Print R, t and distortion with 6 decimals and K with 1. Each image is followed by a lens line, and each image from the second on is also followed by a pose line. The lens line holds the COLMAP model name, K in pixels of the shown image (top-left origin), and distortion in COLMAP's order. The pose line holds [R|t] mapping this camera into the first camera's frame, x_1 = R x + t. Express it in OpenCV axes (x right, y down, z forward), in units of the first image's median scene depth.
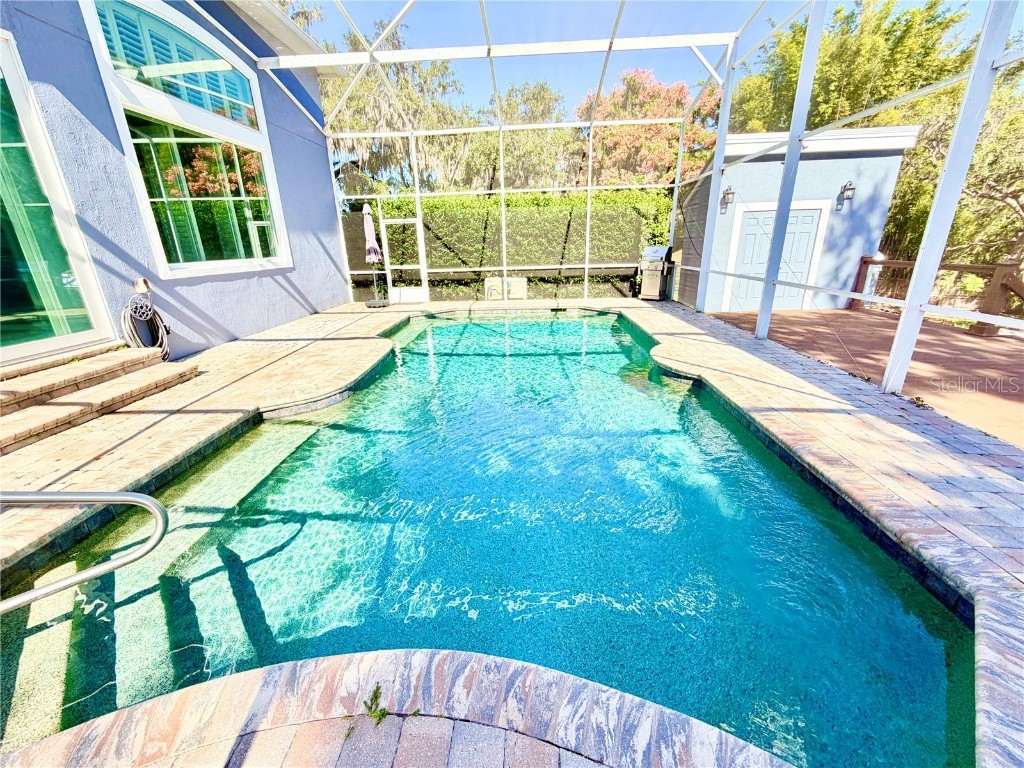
lens RADIAL K [[412.3, 0, 506.8], [0, 412.3, 382.1], [0, 0, 1]] dist [0.001189, -0.000656]
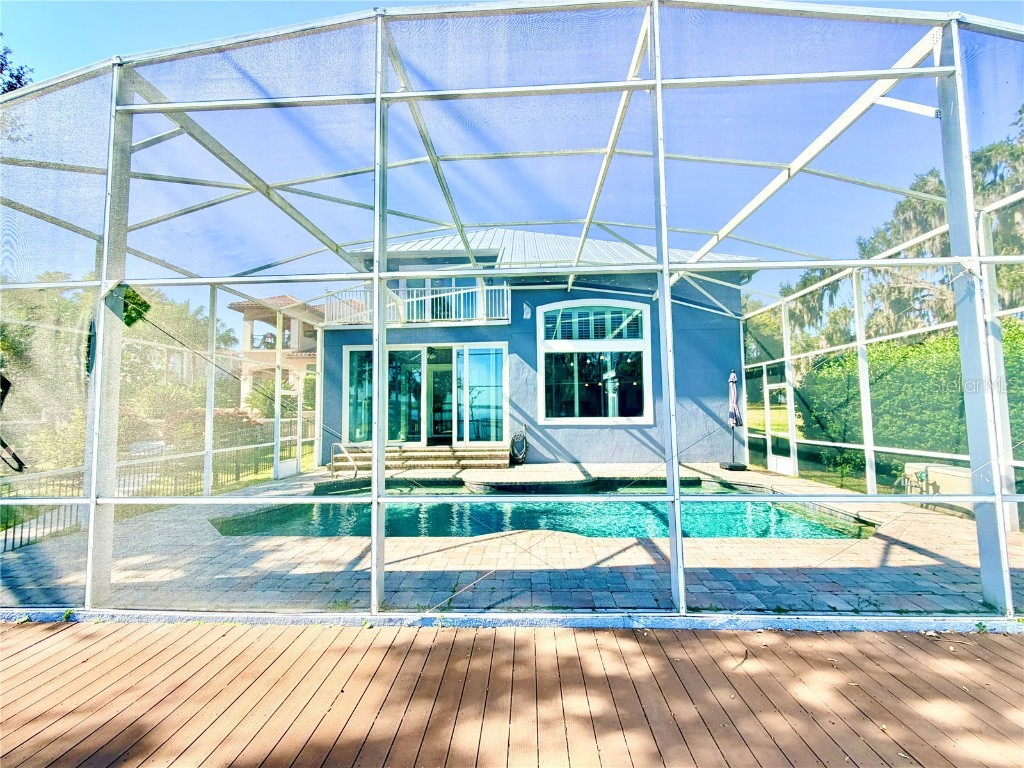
lens RADIAL K [[412.3, 0, 508.2], [0, 412.3, 382.6], [0, 0, 1]] dist [0.001189, -0.000656]
pose [[0.008878, -0.038740, -0.999210, 0.920381], [-0.315204, 0.948199, -0.039563, -0.231611], [0.948982, 0.315306, -0.003793, 0.574354]]
